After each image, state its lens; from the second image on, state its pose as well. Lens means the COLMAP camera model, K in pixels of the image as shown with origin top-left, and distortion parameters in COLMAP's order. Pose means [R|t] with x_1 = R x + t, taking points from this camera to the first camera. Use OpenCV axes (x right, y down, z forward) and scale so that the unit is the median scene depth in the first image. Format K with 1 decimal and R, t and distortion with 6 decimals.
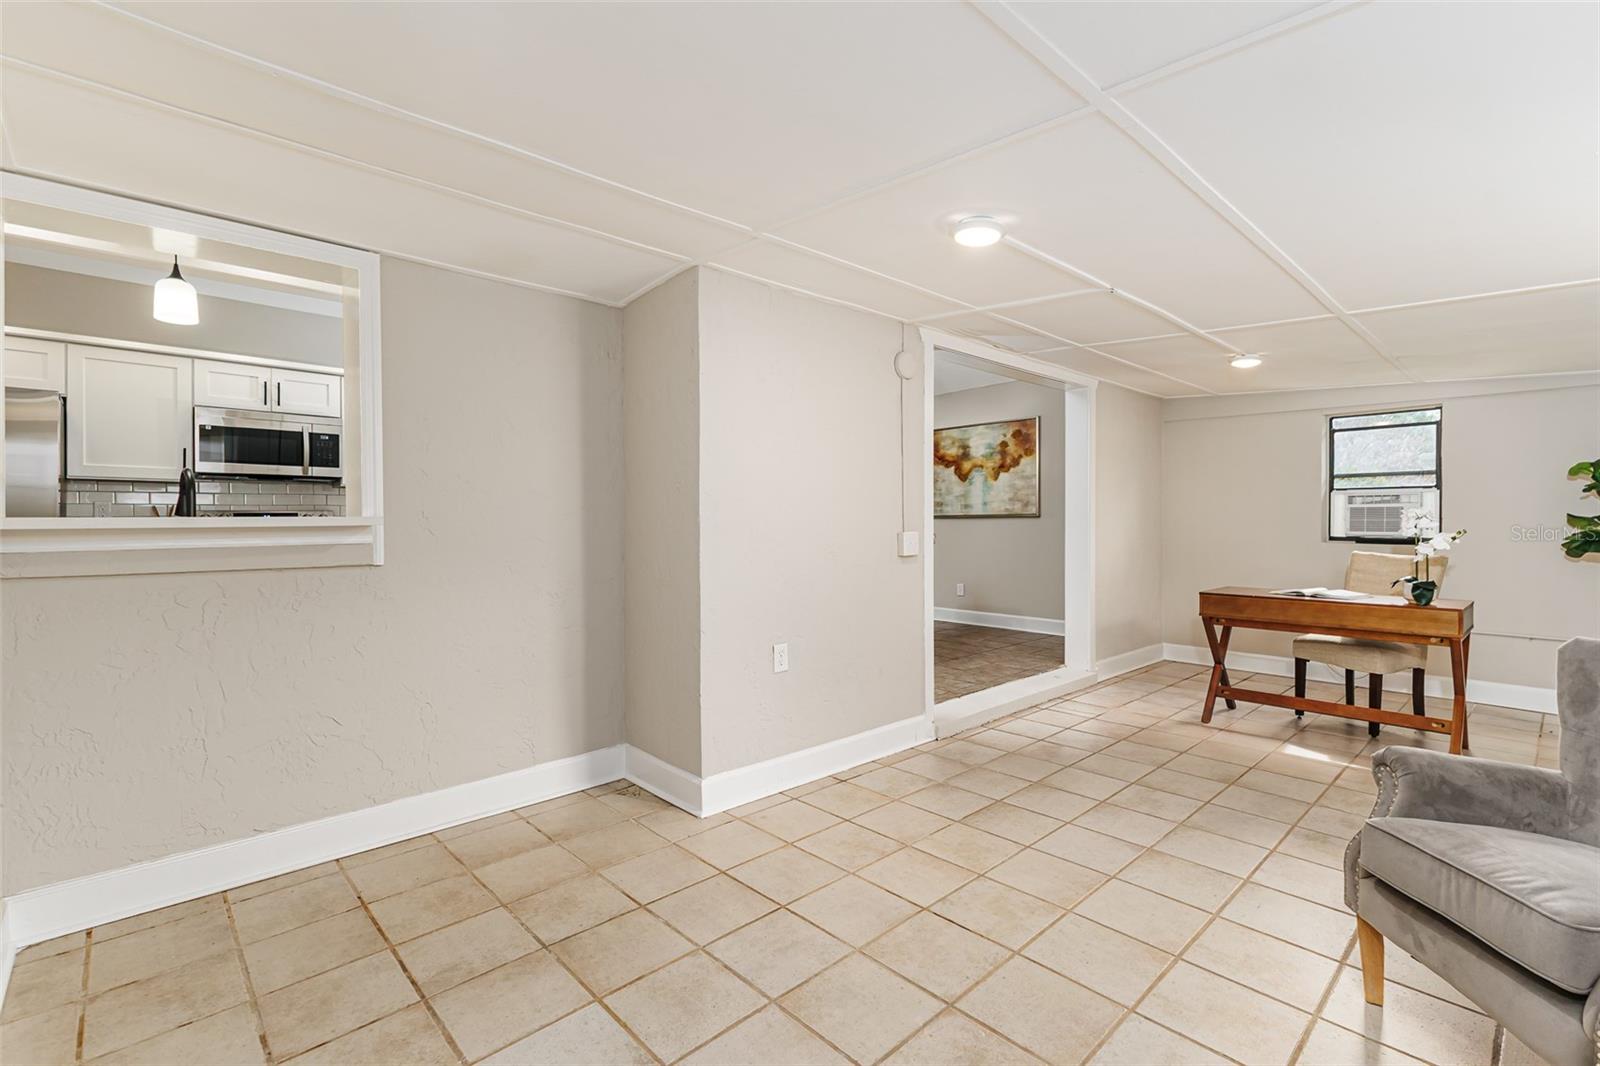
lens RADIAL K [[719.4, 0, 799.8], [0, 719.4, 528.2], [0, 0, 1]] dist [0.003502, -0.000949]
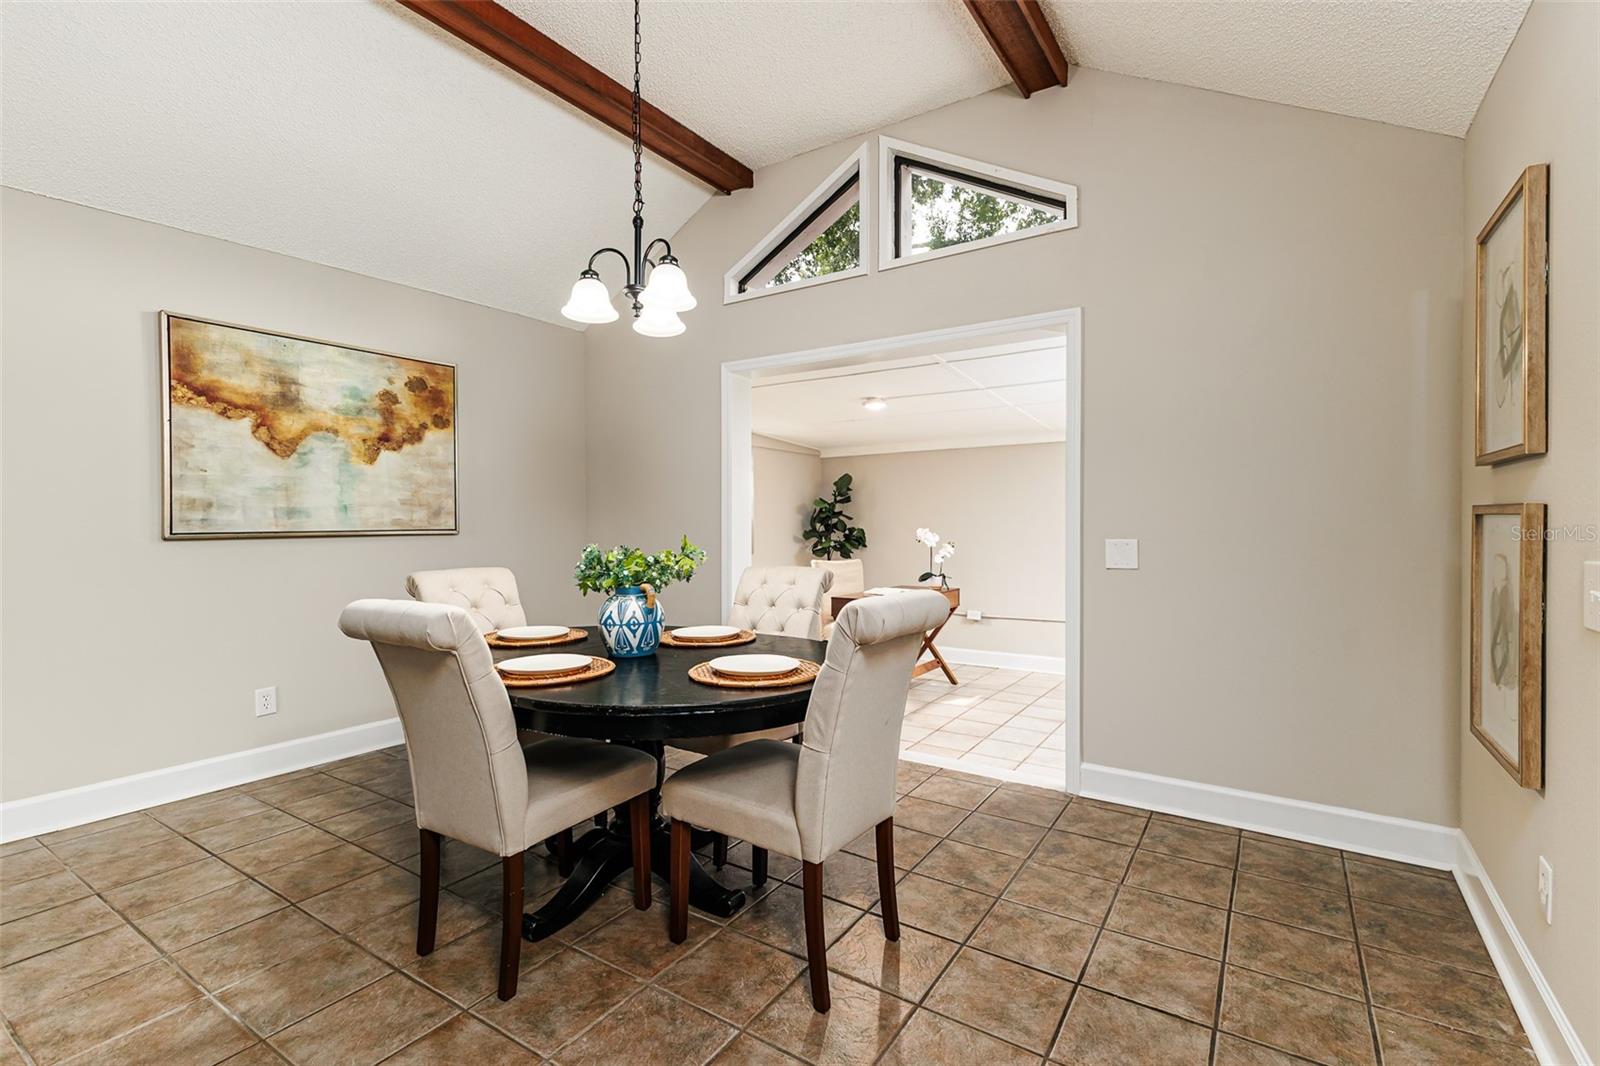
lens RADIAL K [[719.4, 0, 801.7], [0, 719.4, 531.3], [0, 0, 1]] dist [0.003502, -0.000949]
pose [[-0.230330, -0.008327, 0.973077, -0.299017], [0.007121, 0.999922, 0.010243, -0.021311], [-0.973086, 0.009288, -0.230253, 0.821286]]
